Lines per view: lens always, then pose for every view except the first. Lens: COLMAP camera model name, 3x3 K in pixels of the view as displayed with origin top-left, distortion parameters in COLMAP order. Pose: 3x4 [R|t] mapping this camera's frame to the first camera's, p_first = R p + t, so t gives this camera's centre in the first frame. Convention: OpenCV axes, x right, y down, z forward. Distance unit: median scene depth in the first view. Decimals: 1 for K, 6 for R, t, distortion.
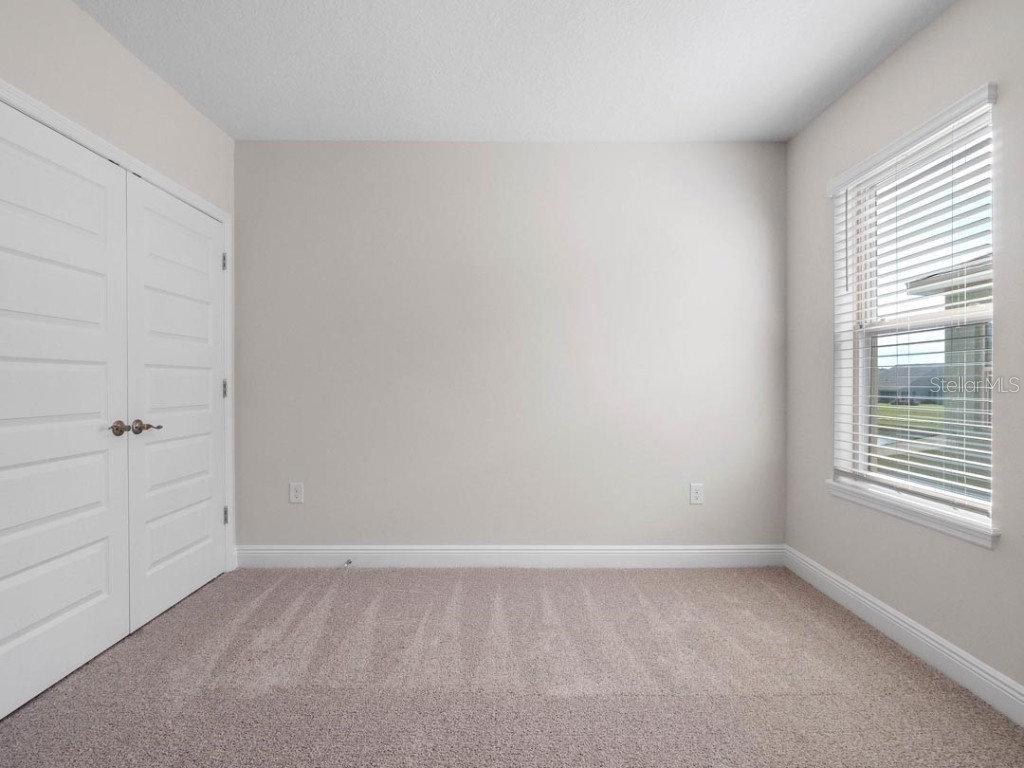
lens RADIAL K [[519.8, 0, 508.1], [0, 519.8, 386.3], [0, 0, 1]] dist [-0.016654, -0.003409]
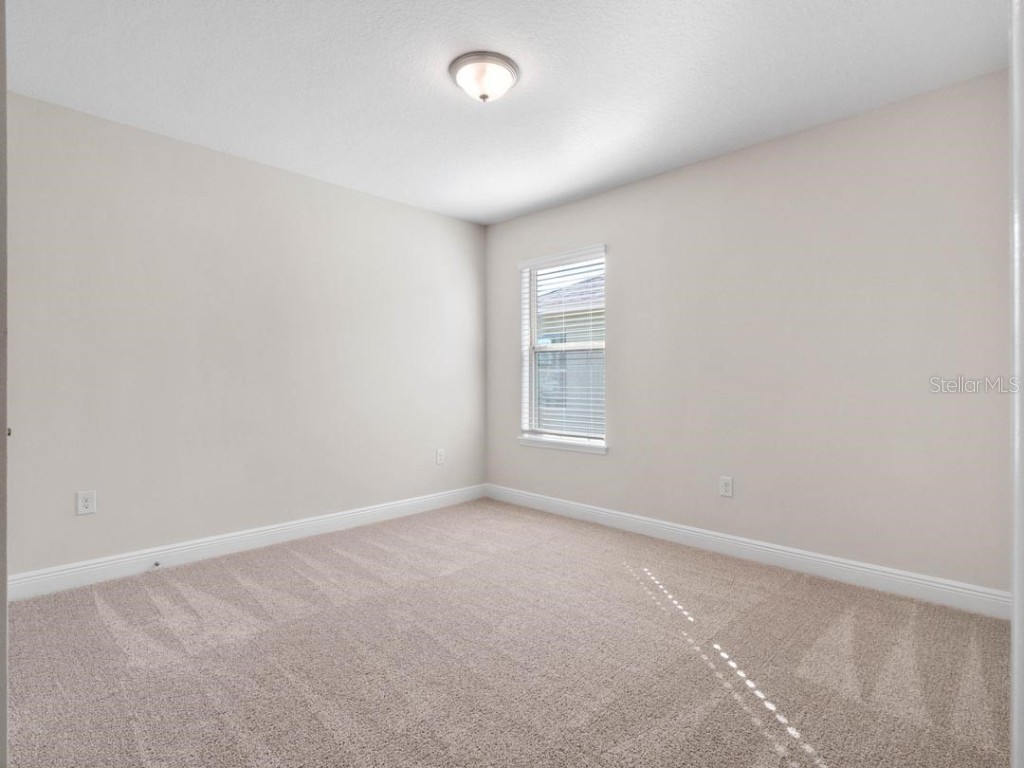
lens RADIAL K [[519.8, 0, 512.5], [0, 519.8, 378.9], [0, 0, 1]] dist [-0.016654, -0.003409]
pose [[0.701132, 0.000244, 0.713032, -0.666762], [0.009777, 0.999903, -0.009956, 0.007017], [-0.712965, 0.013952, 0.701061, -0.208130]]
